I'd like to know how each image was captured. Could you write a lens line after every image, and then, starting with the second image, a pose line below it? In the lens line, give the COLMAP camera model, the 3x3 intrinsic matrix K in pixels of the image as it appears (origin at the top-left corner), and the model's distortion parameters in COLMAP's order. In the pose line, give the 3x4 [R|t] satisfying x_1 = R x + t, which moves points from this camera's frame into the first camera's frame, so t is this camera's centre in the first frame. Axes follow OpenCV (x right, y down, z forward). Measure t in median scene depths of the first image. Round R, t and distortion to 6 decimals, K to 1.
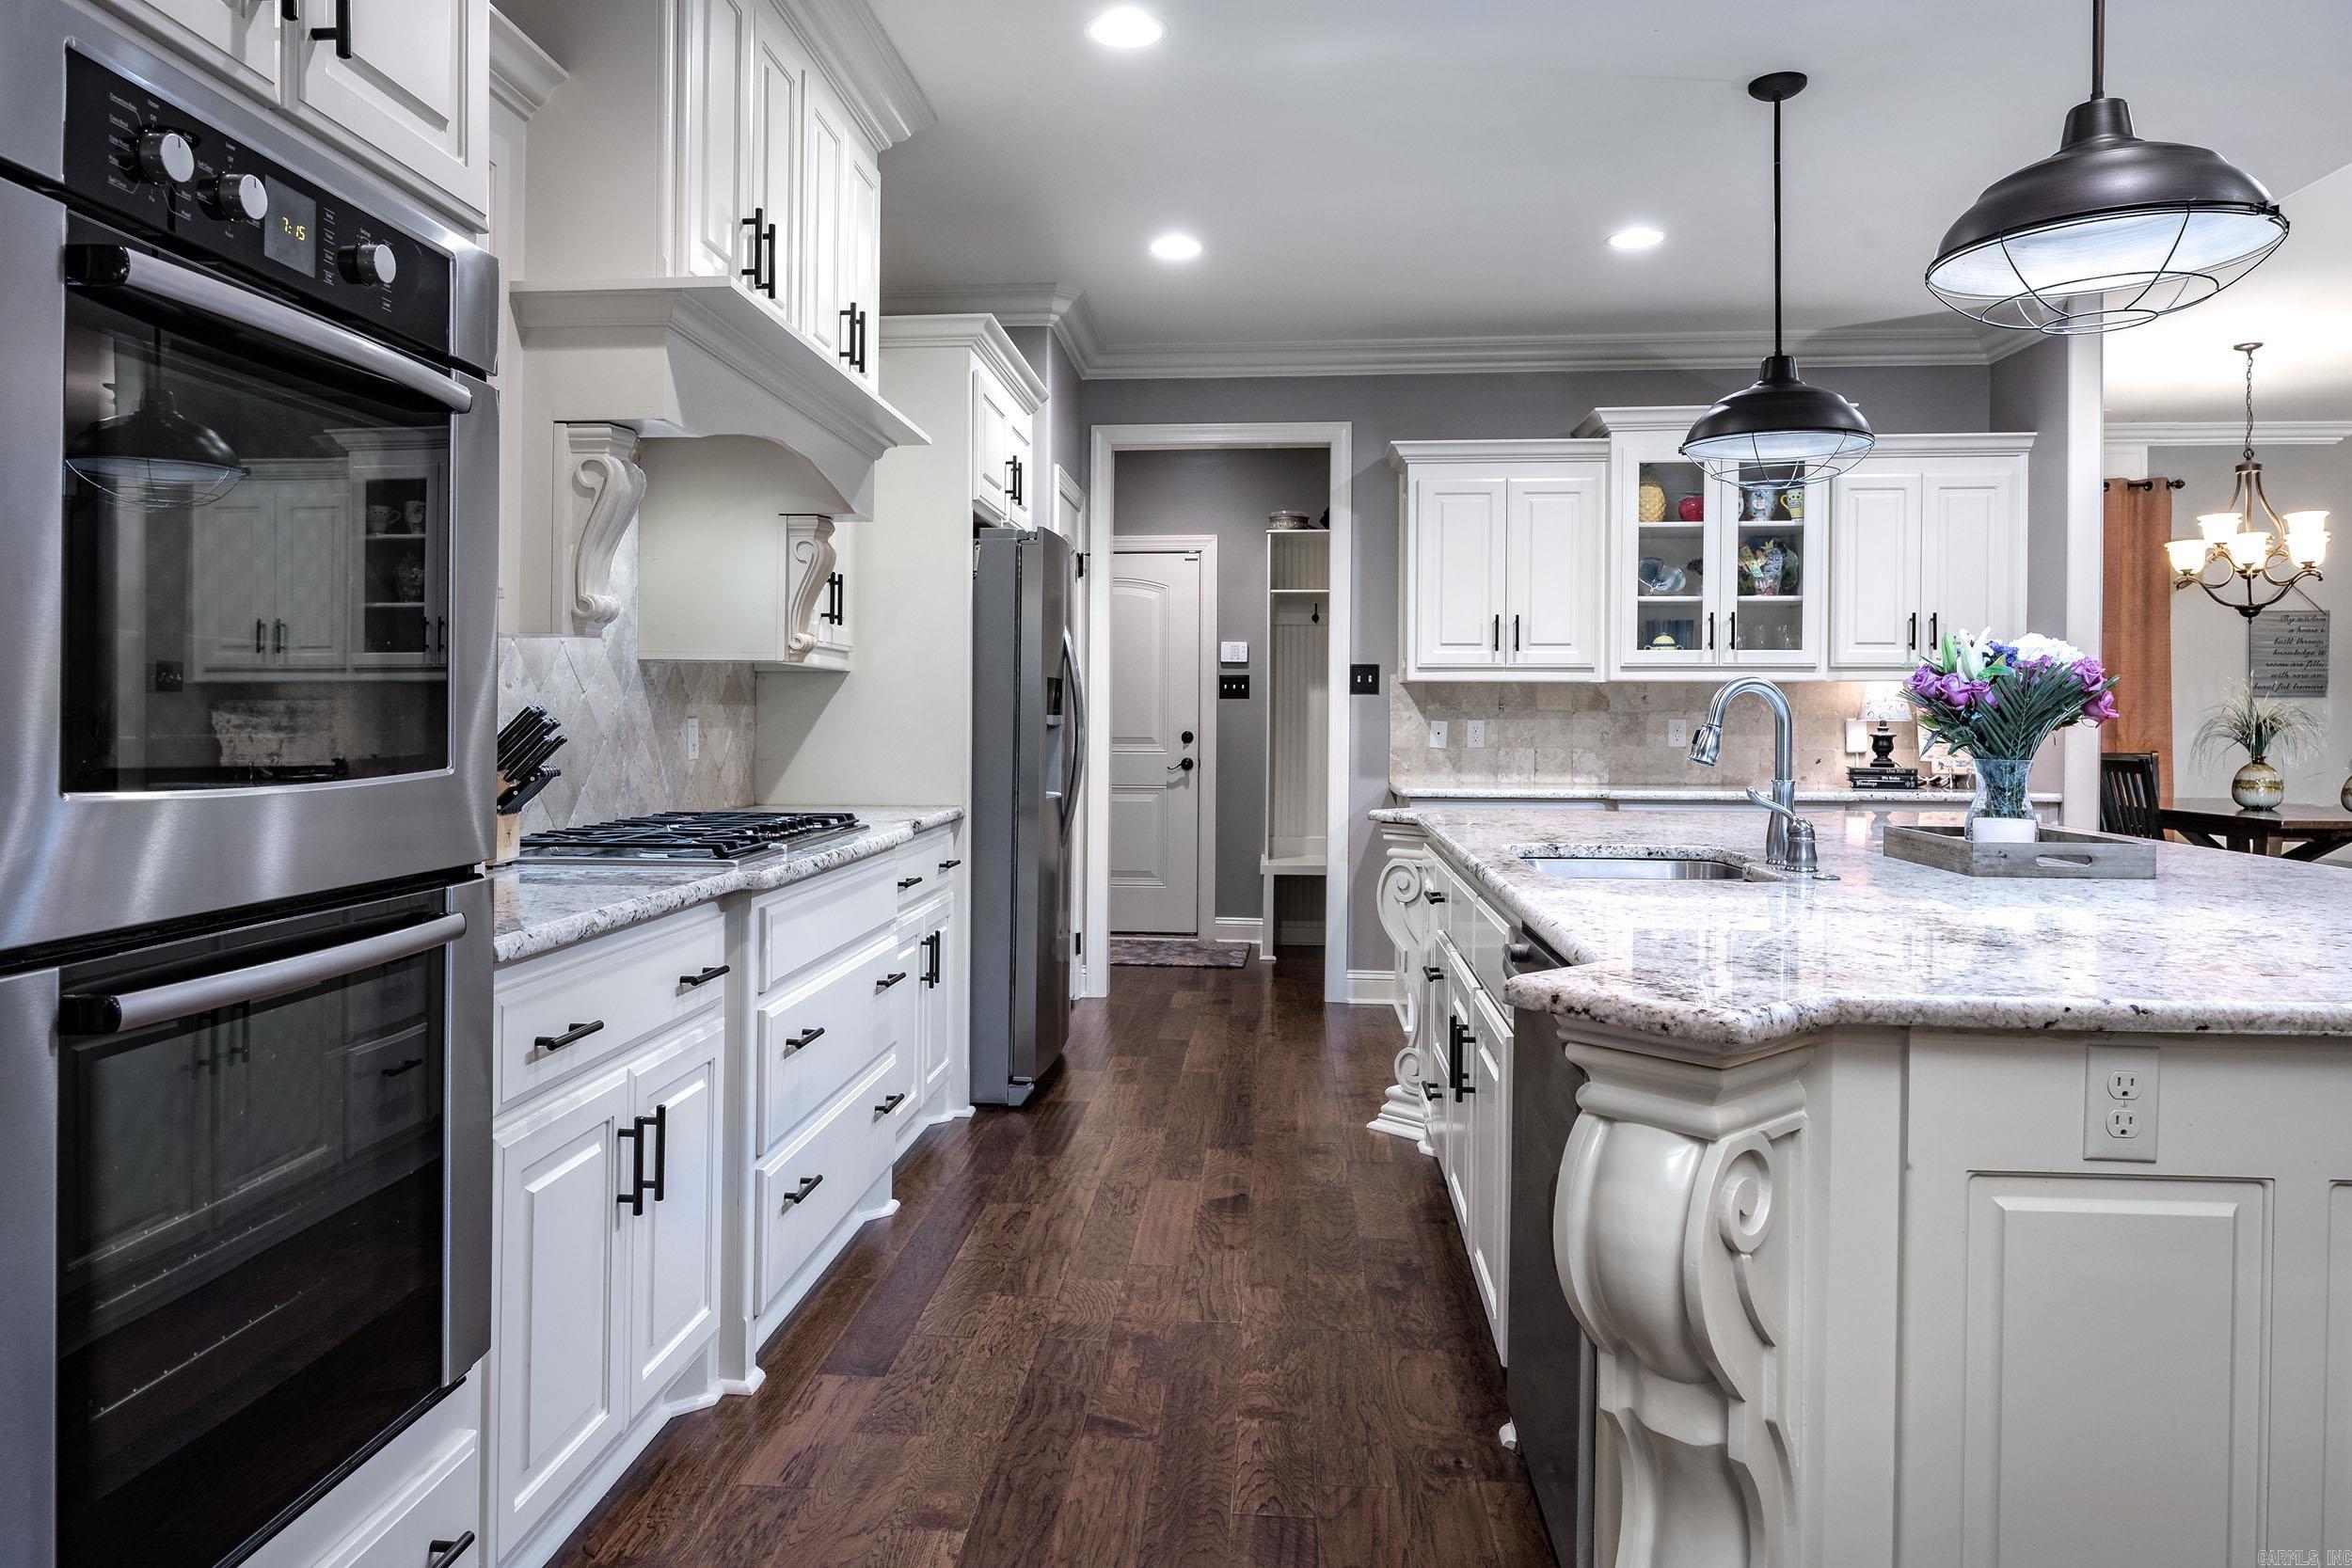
lens RADIAL K [[1500.6, 0, 1167.3], [0, 1500.6, 724.8], [0, 0, 1]] dist [0.002475, -0.001236]
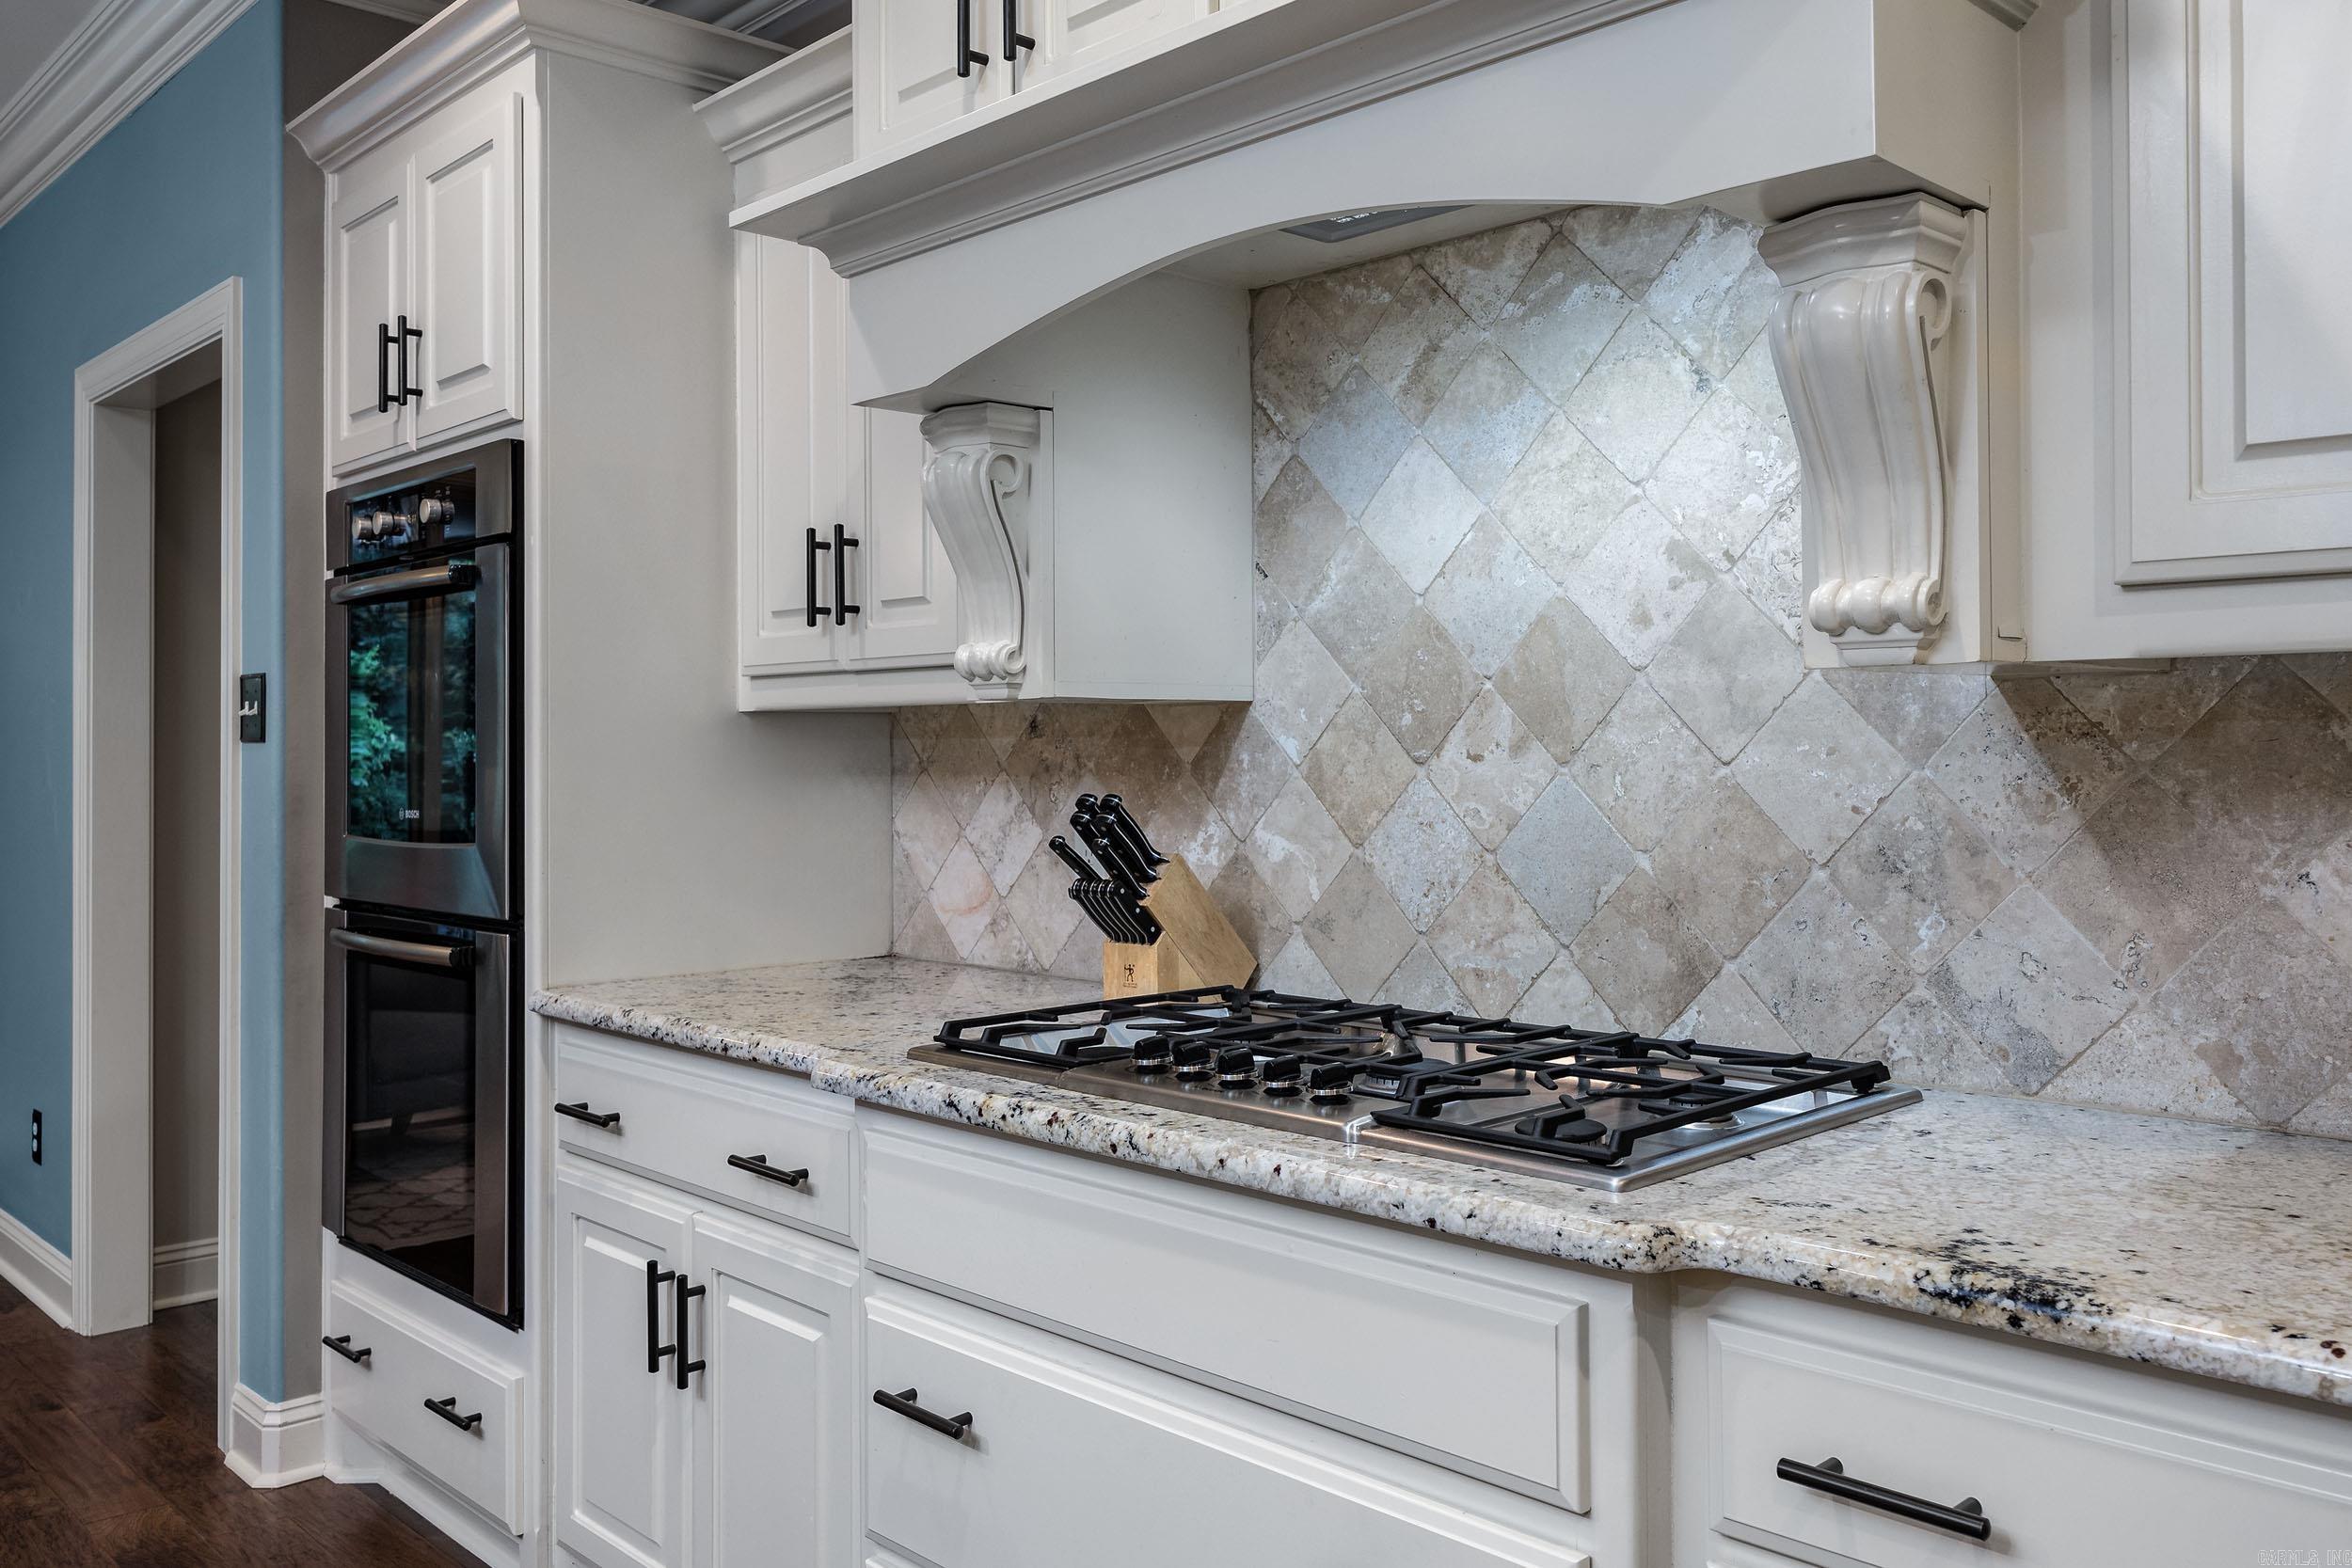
lens RADIAL K [[1853.3, 0, 1194.8], [0, 1853.3, 731.8], [0, 0, 1]] dist [-0.006997, 0.001271]
pose [[-0.660031, -0.007677, -0.751199, 0.097225], [0.000879, 0.999939, -0.010991, -0.014851], [0.751238, -0.007914, -0.659984, 0.735604]]
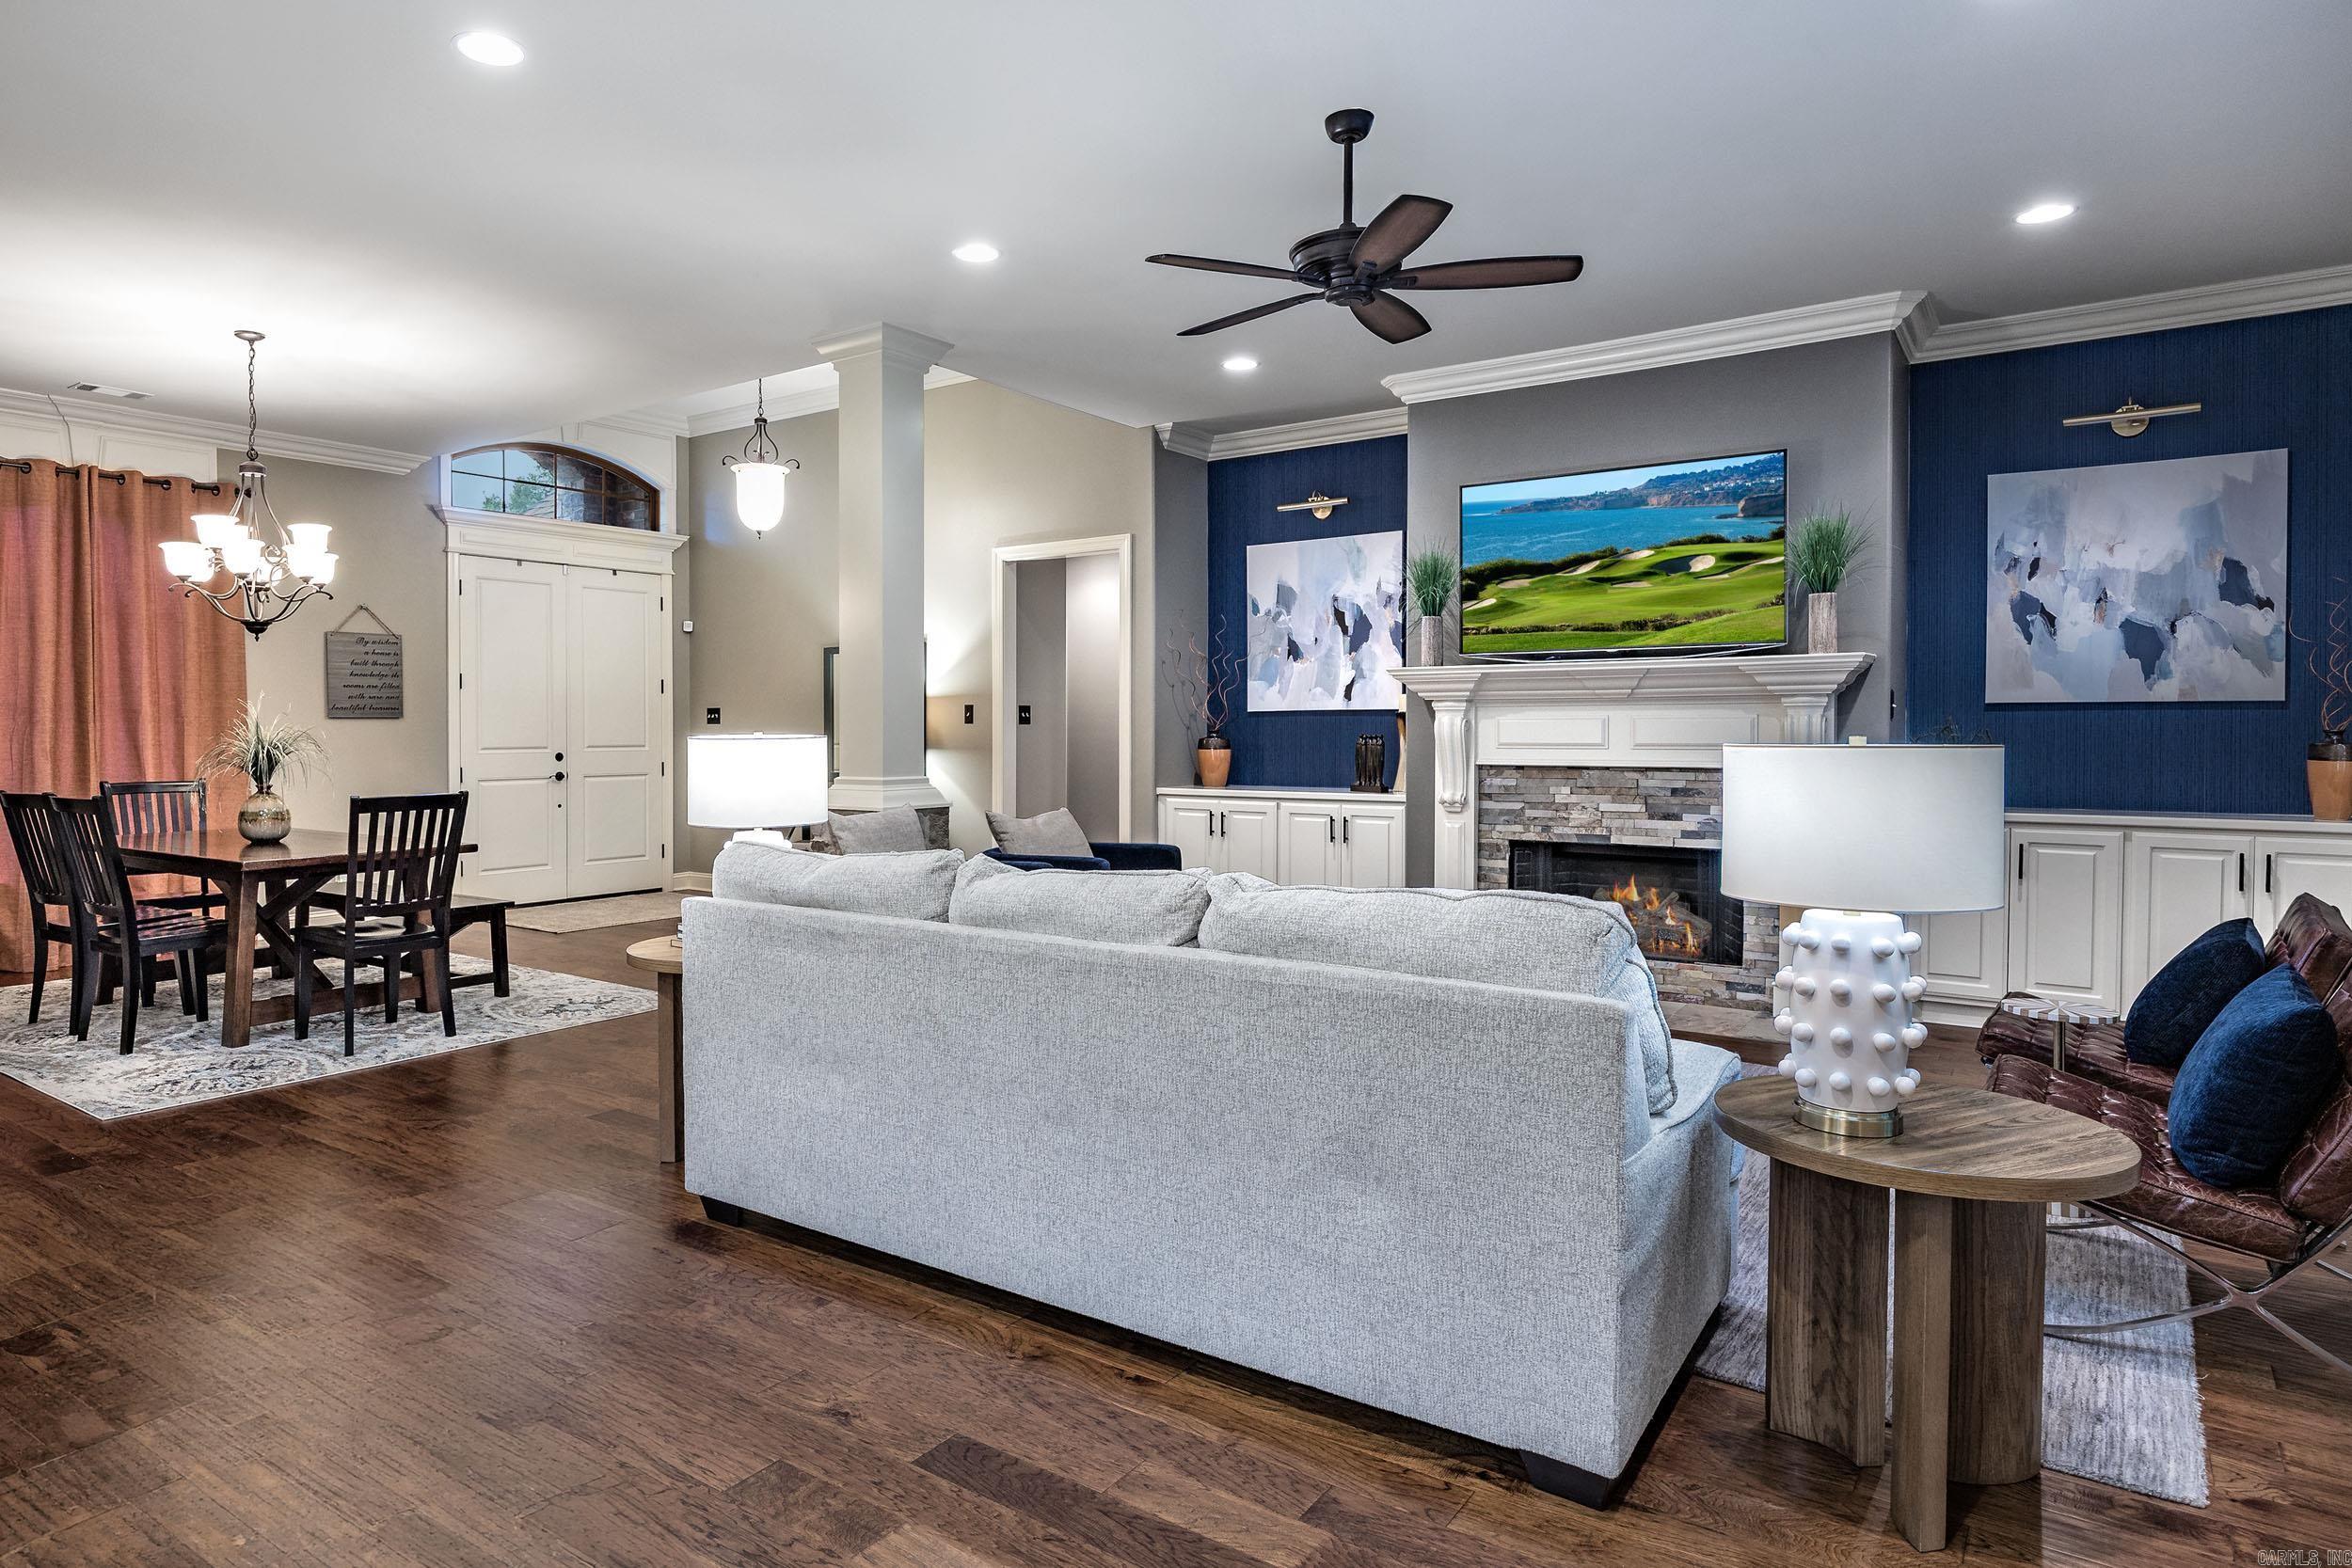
lens RADIAL K [[1374.3, 0, 1092.2], [0, 1374.3, 729.0], [0, 0, 1]] dist [-0.000145, -0.000439]
pose [[0.524793, -0.002847, 0.851225, 0.360356], [0.006802, 0.999977, -0.000850, -0.012343], [-0.851202, 0.006236, 0.524801, 0.169296]]
